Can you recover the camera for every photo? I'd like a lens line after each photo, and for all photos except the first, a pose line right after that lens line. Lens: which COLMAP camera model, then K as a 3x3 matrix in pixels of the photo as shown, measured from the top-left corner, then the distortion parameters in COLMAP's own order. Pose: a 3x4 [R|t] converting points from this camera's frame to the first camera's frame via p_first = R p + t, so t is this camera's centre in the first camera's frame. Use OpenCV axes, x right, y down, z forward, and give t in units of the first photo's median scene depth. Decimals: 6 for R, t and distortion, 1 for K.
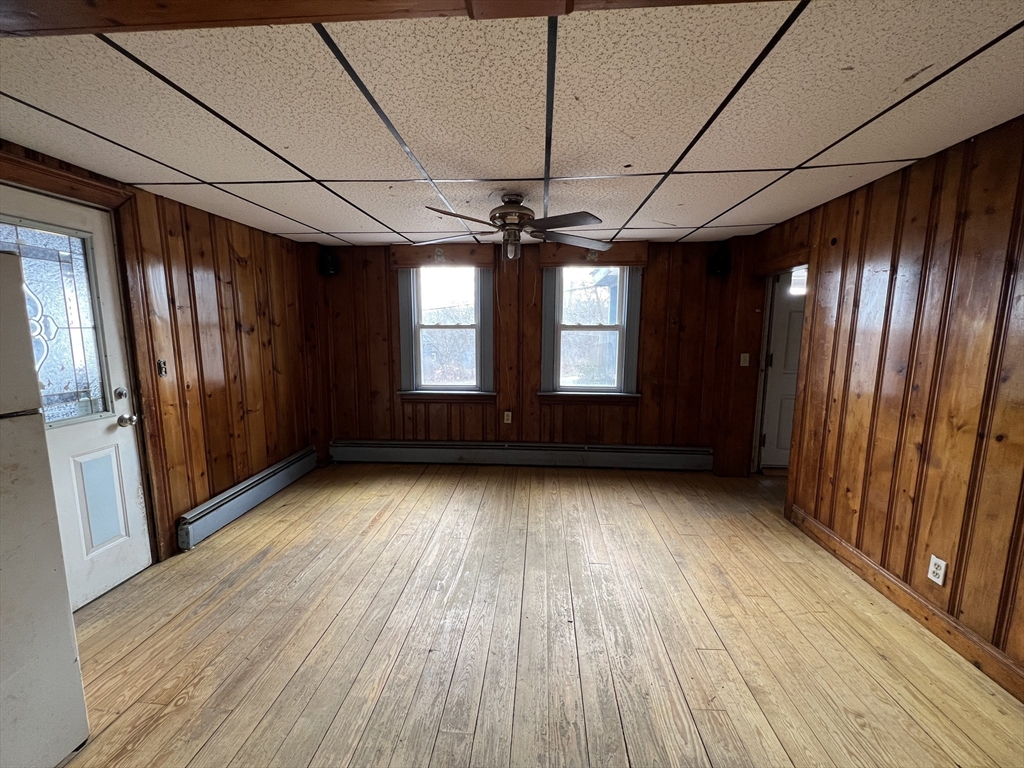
lens RADIAL K [[407.8, 0, 512.6], [0, 407.8, 382.0], [0, 0, 1]] dist [-0.003236, 0.000625]
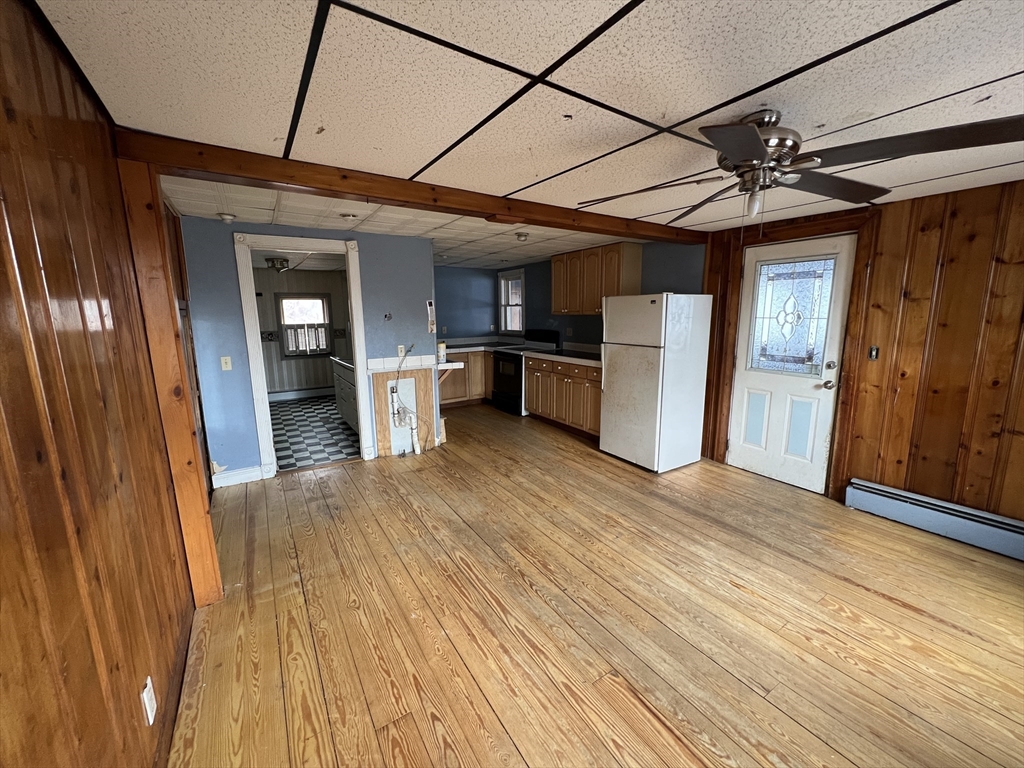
lens RADIAL K [[407.8, 0, 512.6], [0, 407.8, 382.0], [0, 0, 1]] dist [-0.003236, 0.000625]
pose [[-0.801249, 0.104941, -0.589056, 0.703862], [-0.074309, 0.959424, 0.271999, -0.202821], [0.593698, 0.261711, -0.760940, 1.332661]]
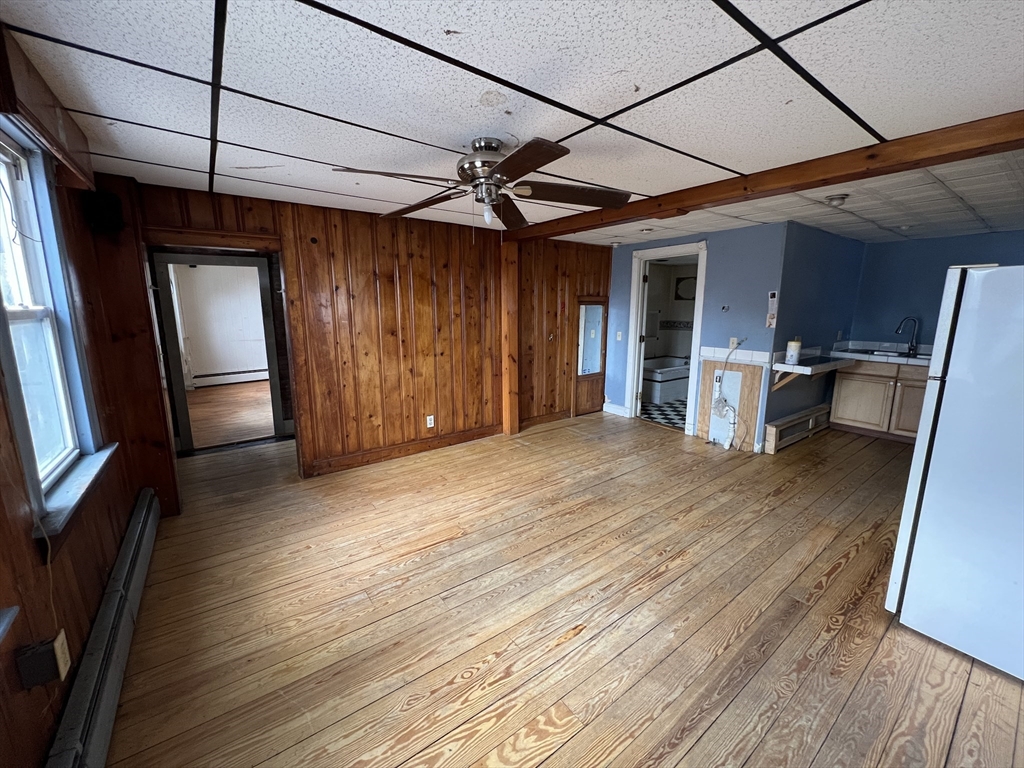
lens RADIAL K [[407.8, 0, 512.6], [0, 407.8, 382.0], [0, 0, 1]] dist [-0.003236, 0.000625]
pose [[-0.651346, -0.145837, 0.744634, -0.648232], [0.095020, 0.957954, 0.270732, -0.223734], [-0.752808, 0.247095, -0.610102, 1.508162]]
